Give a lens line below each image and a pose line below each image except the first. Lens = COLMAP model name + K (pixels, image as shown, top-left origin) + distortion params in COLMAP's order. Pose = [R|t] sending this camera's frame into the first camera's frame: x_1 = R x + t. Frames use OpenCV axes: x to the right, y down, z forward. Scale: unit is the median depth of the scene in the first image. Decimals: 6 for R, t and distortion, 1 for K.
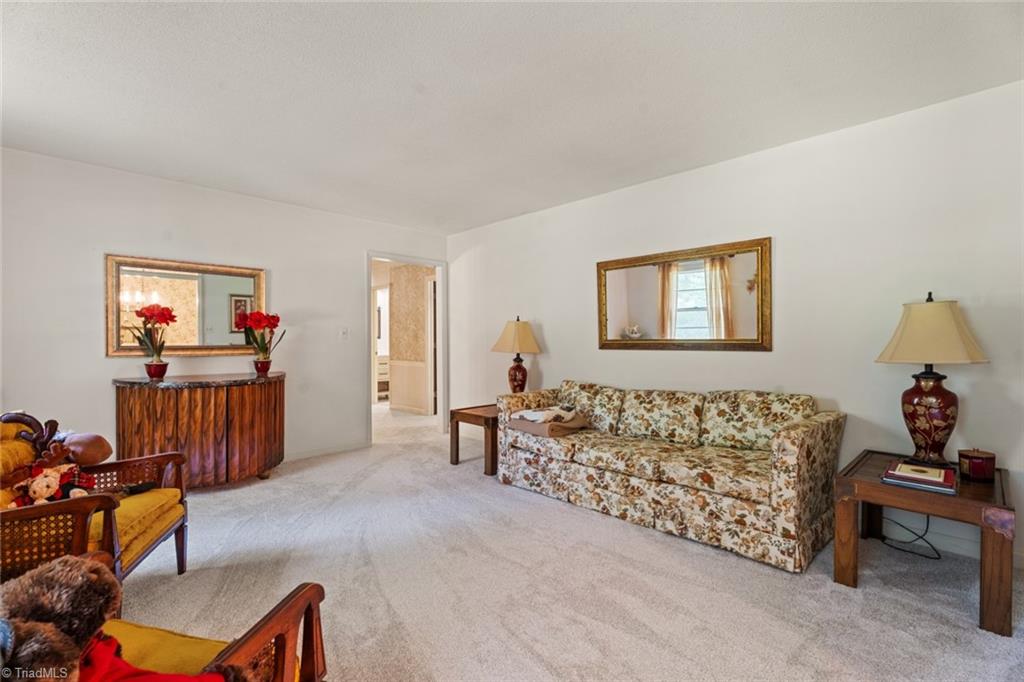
lens RADIAL K [[460.9, 0, 509.4], [0, 460.9, 342.3], [0, 0, 1]] dist [0.002222, -0.000306]
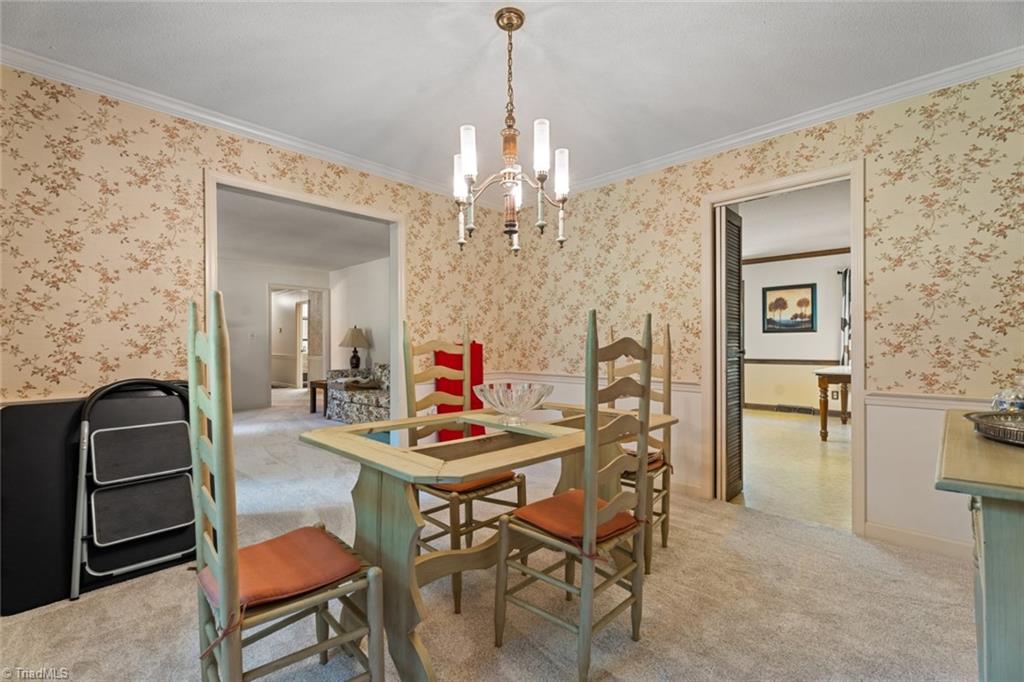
lens RADIAL K [[460.9, 0, 506.3], [0, 460.9, 340.4], [0, 0, 1]] dist [0.002222, -0.000306]
pose [[0.999927, -0.006902, 0.009930, 0.656176], [0.006991, 0.999935, -0.008959, 0.019986], [-0.009867, 0.009028, 0.999911, -0.797294]]
